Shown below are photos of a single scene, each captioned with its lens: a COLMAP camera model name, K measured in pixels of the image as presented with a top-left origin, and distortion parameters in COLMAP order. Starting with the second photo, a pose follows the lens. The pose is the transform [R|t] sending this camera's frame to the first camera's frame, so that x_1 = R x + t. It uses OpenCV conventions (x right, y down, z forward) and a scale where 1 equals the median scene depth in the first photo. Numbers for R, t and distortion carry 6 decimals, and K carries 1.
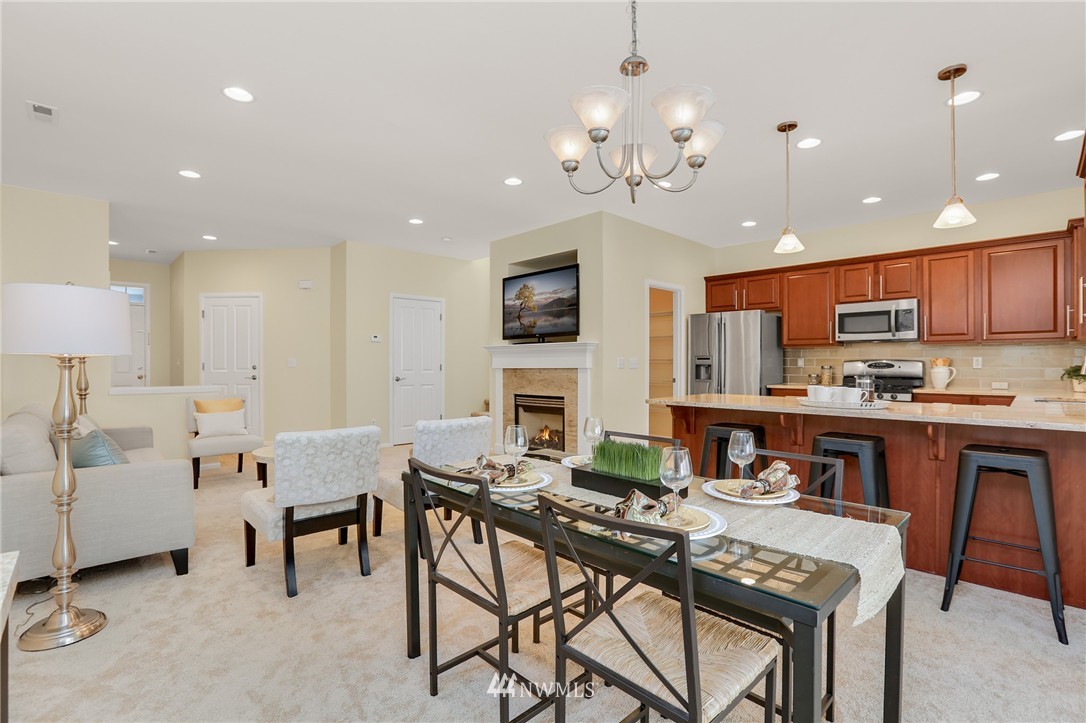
lens RADIAL K [[495.1, 0, 543.0], [0, 495.1, 361.5], [0, 0, 1]] dist [-0.060243, 0.025486]
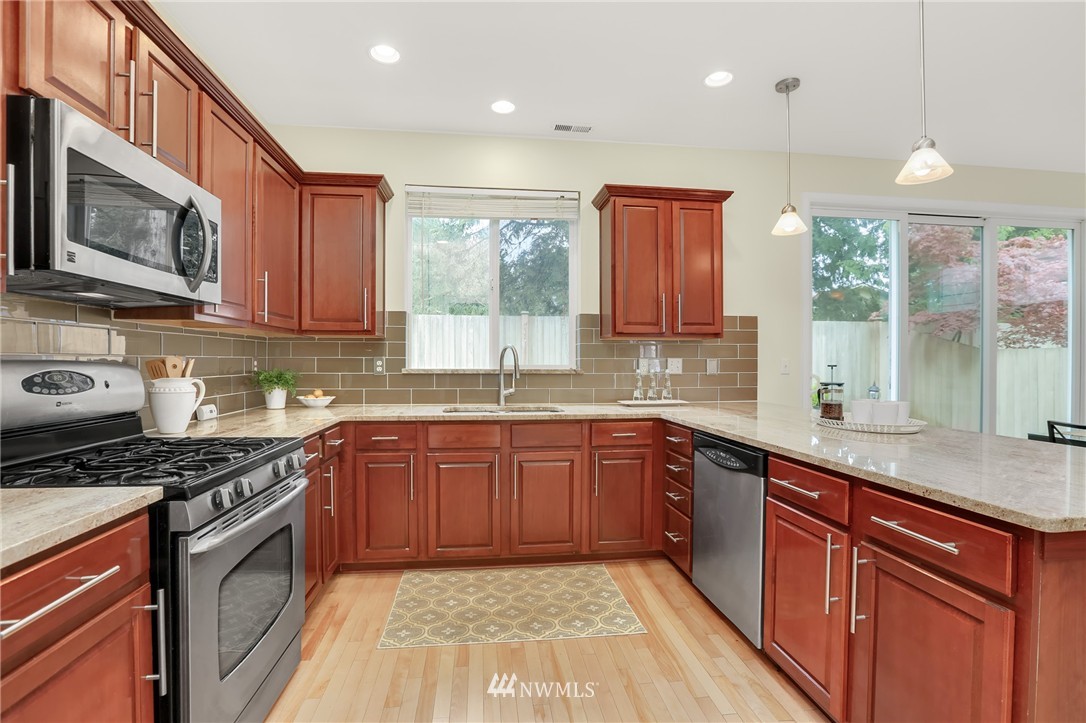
lens RADIAL K [[500.7, 0, 540.6], [0, 500.7, 362.9], [0, 0, 1]] dist [-0.065331, 0.023257]
pose [[-0.795223, -0.001862, 0.606314, 0.304439], [-0.000506, 0.999997, 0.002407, -0.003466], [-0.606317, 0.001608, -0.795221, 1.014028]]
